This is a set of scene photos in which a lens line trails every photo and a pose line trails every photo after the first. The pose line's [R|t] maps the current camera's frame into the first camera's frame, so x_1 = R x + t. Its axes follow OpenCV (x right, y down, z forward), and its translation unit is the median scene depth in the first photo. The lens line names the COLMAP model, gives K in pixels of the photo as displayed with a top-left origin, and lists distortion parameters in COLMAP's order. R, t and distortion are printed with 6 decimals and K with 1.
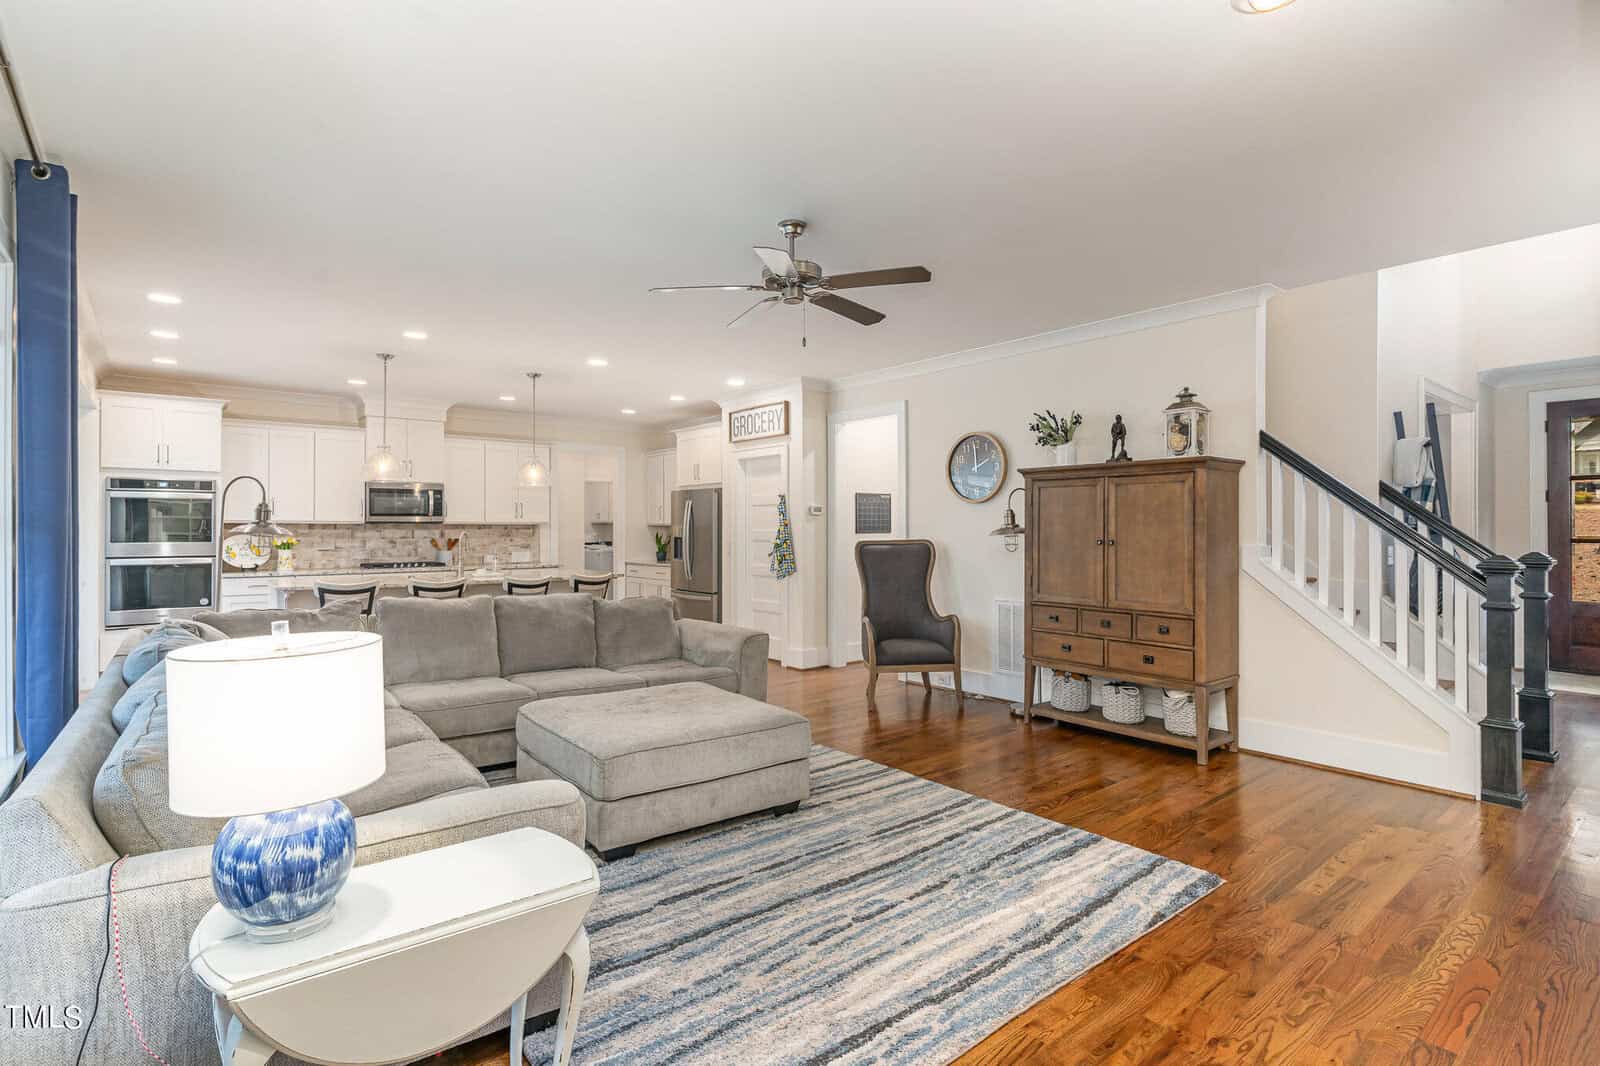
lens RADIAL K [[768.6, 0, 780.2], [0, 768.6, 529.8], [0, 0, 1]] dist [0.003670, 0.001251]
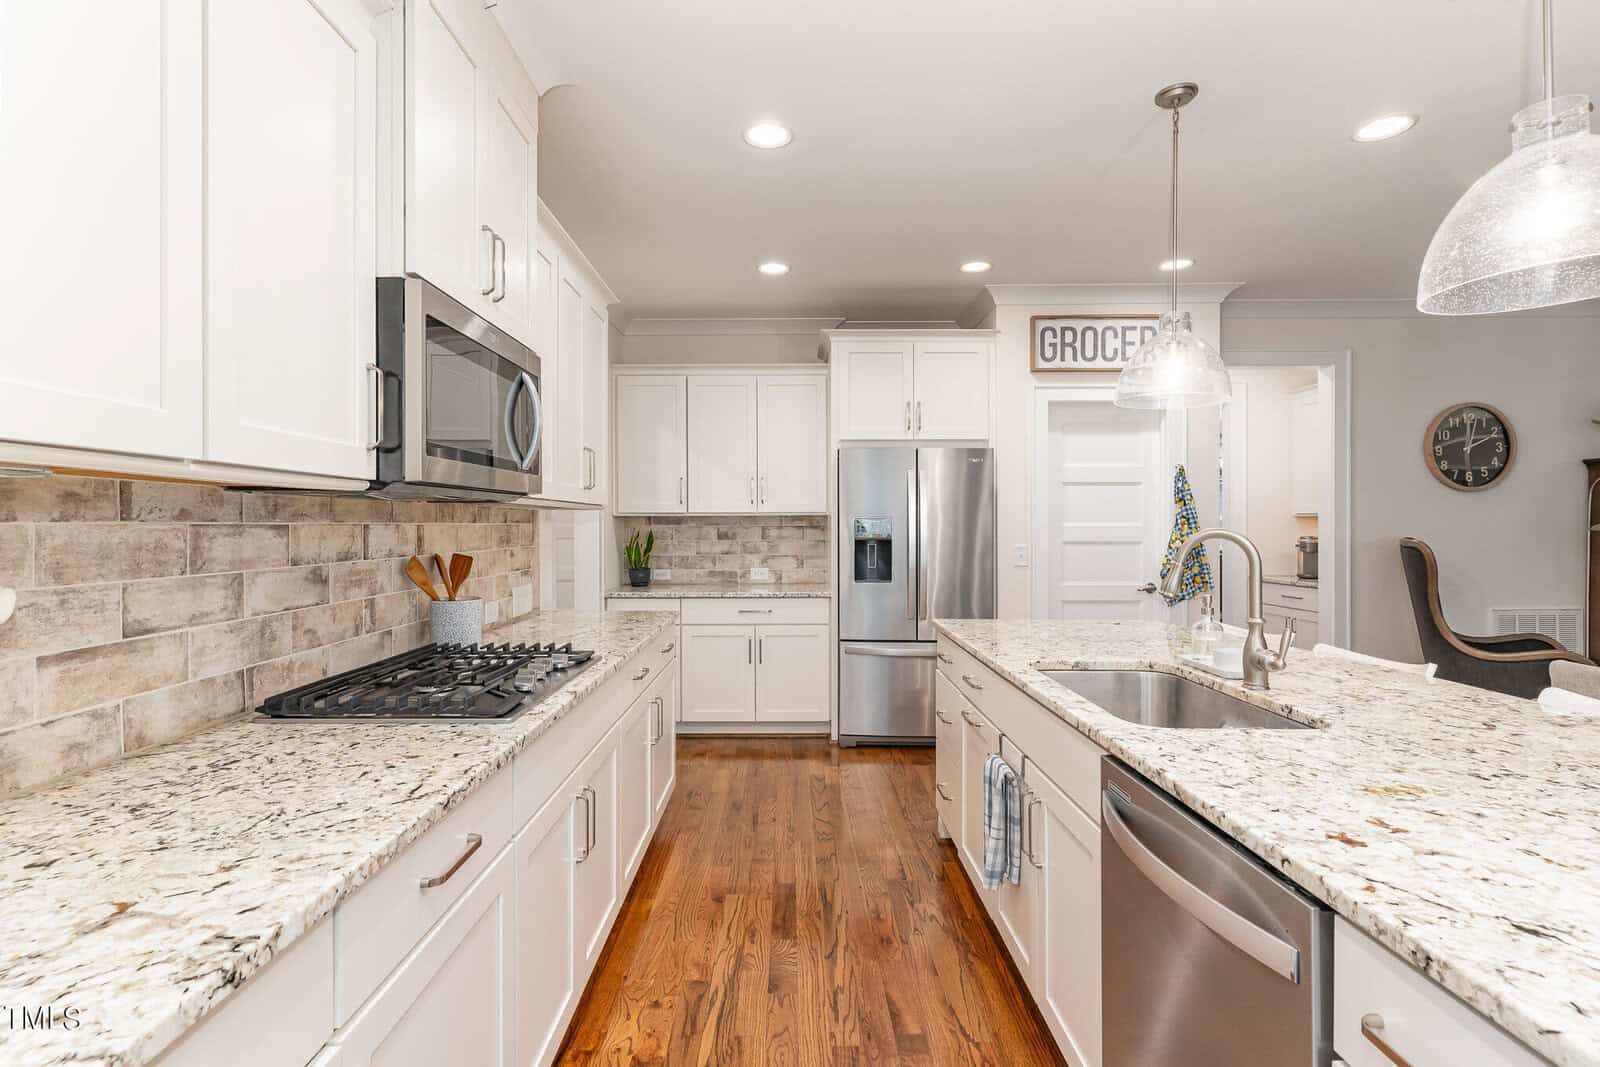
lens RADIAL K [[772.3, 0, 800.0], [0, 772.3, 533.5], [0, 0, 1]] dist [0.016712, 0.000180]
pose [[0.621692, -0.008753, 0.783213, -1.369979], [0.000520, 0.999942, 0.010763, 0.001063], [-0.783262, -0.006284, 0.621660, 1.725219]]
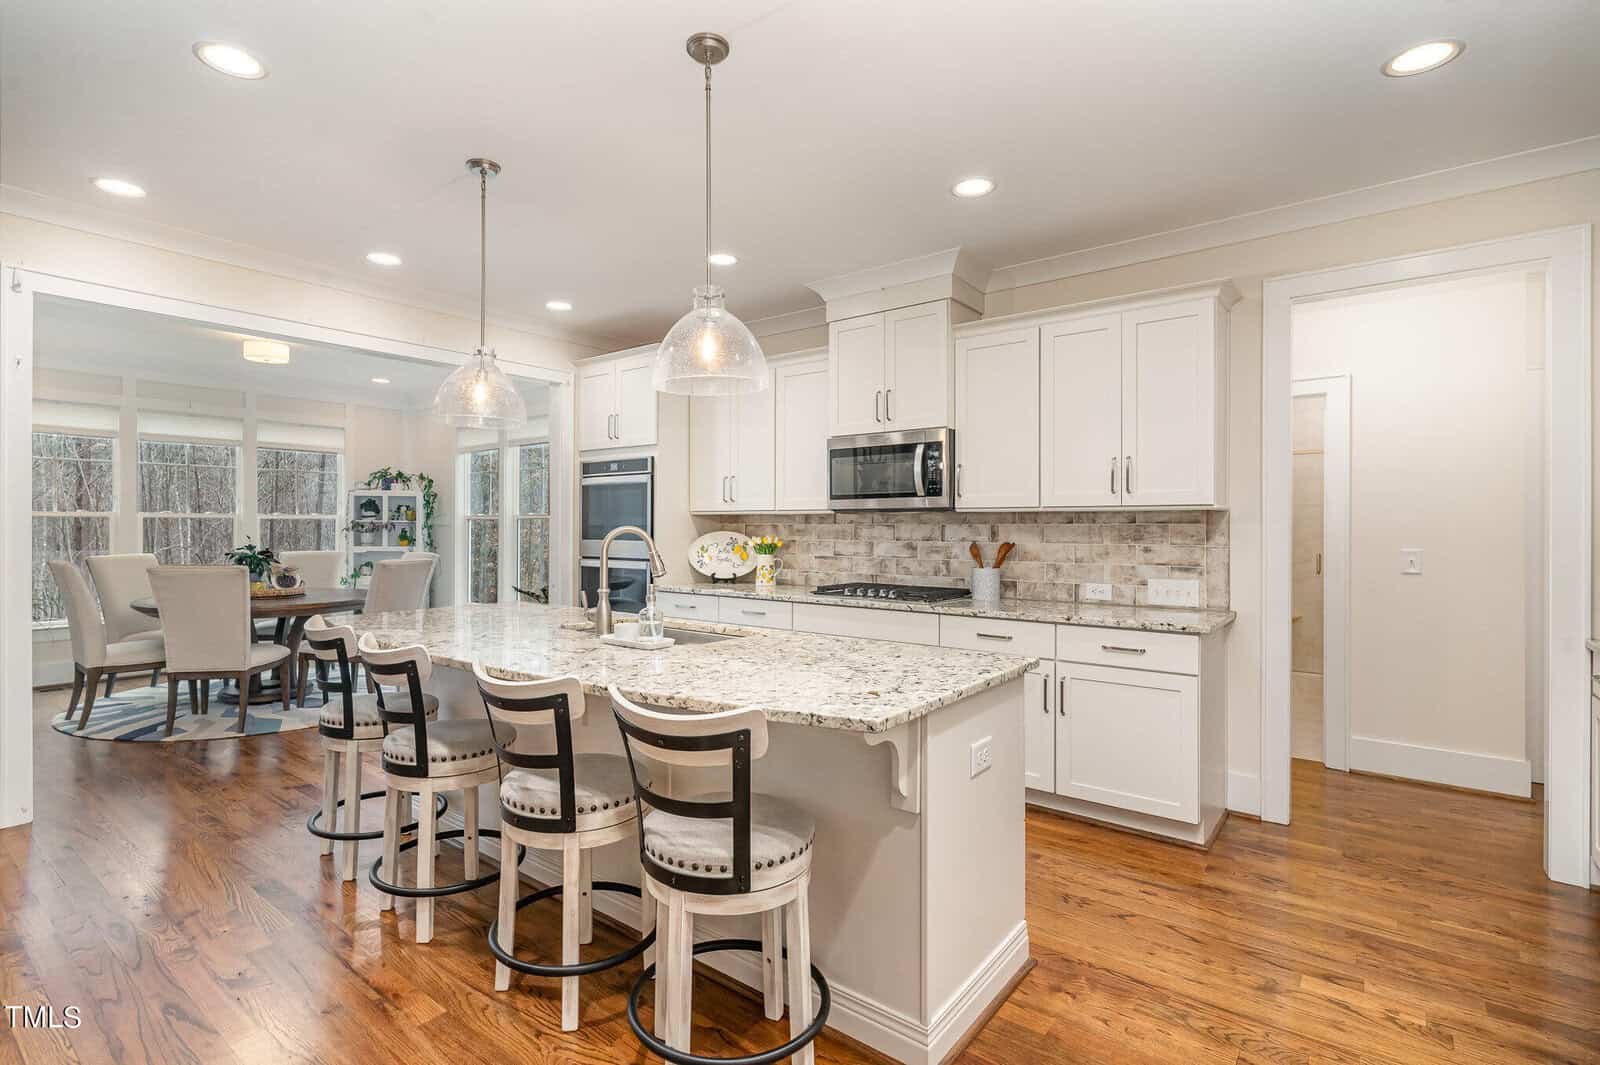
lens RADIAL K [[768.6, 0, 780.2], [0, 768.6, 529.3], [0, 0, 1]] dist [0.003670, 0.001251]
pose [[0.222521, 0.006282, -0.974908, 0.015794], [-0.002562, 0.999980, 0.005859, 0.001135], [0.974925, 0.001194, 0.222532, 1.816802]]
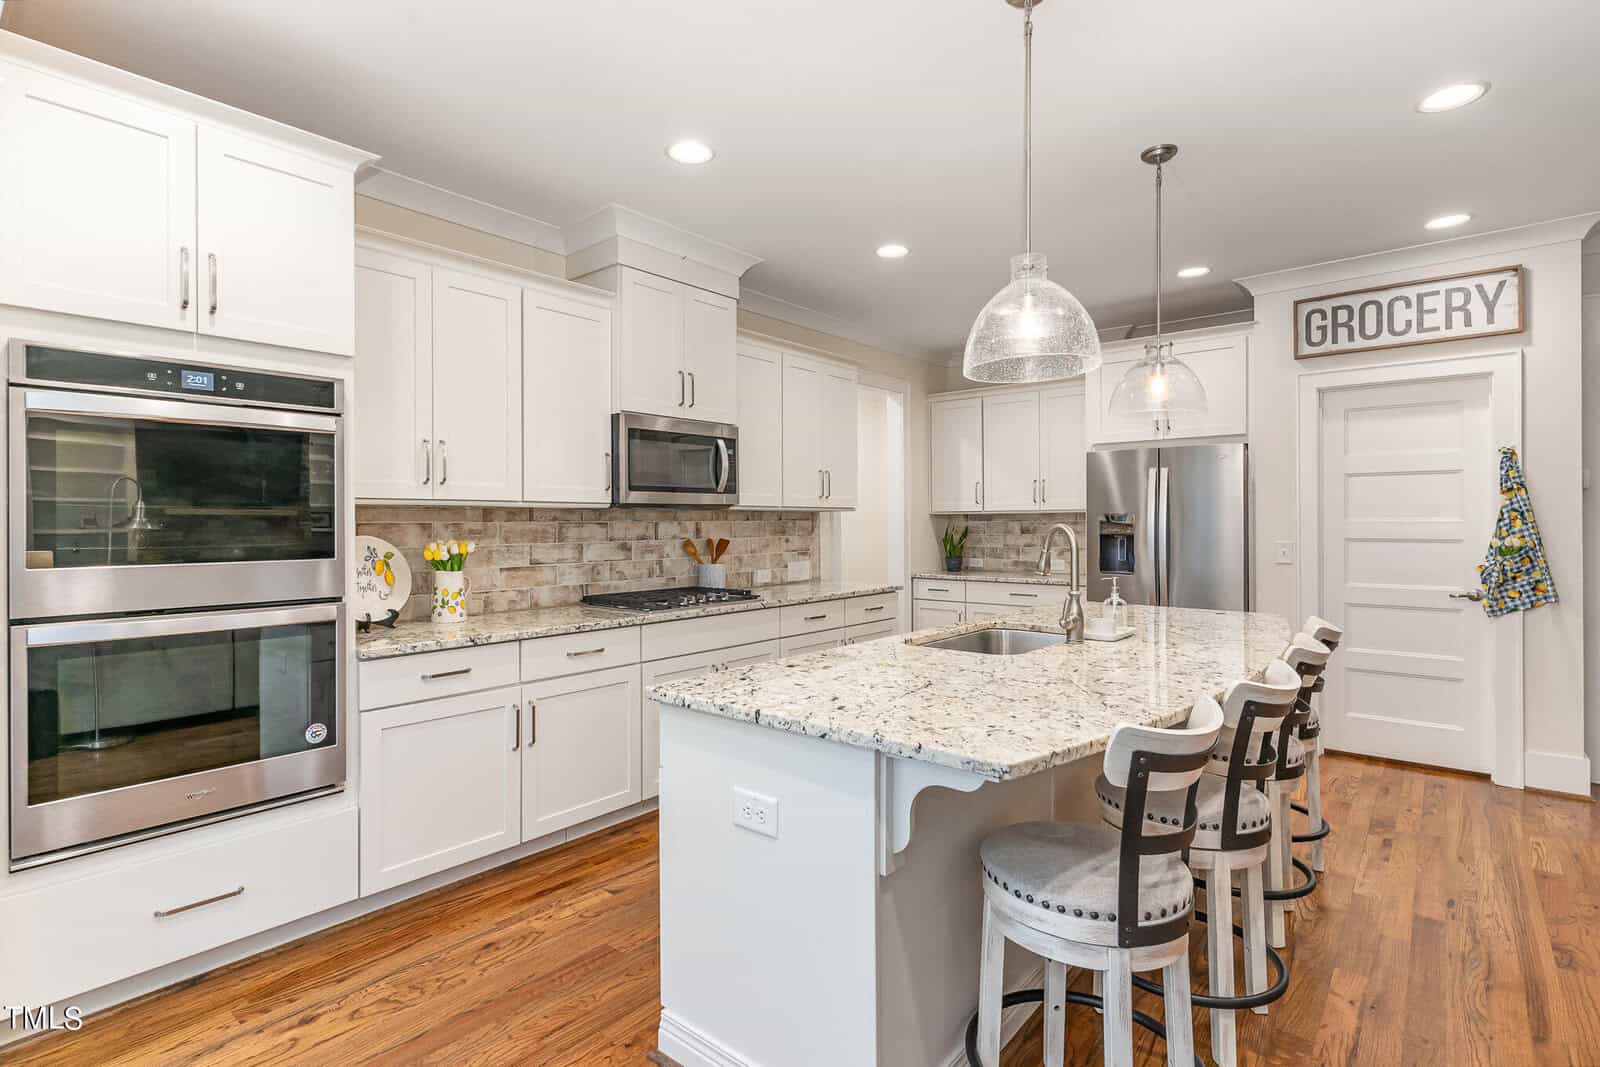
lens RADIAL K [[794.6, 0, 800.0], [0, 794.6, 533.5], [0, 0, 1]] dist [0.020528, 0.000189]
pose [[0.979270, -0.005745, 0.202477, -1.147140], [0.002827, 0.999888, 0.014698, 0.000566], [-0.202539, -0.013821, 0.979177, 1.144072]]
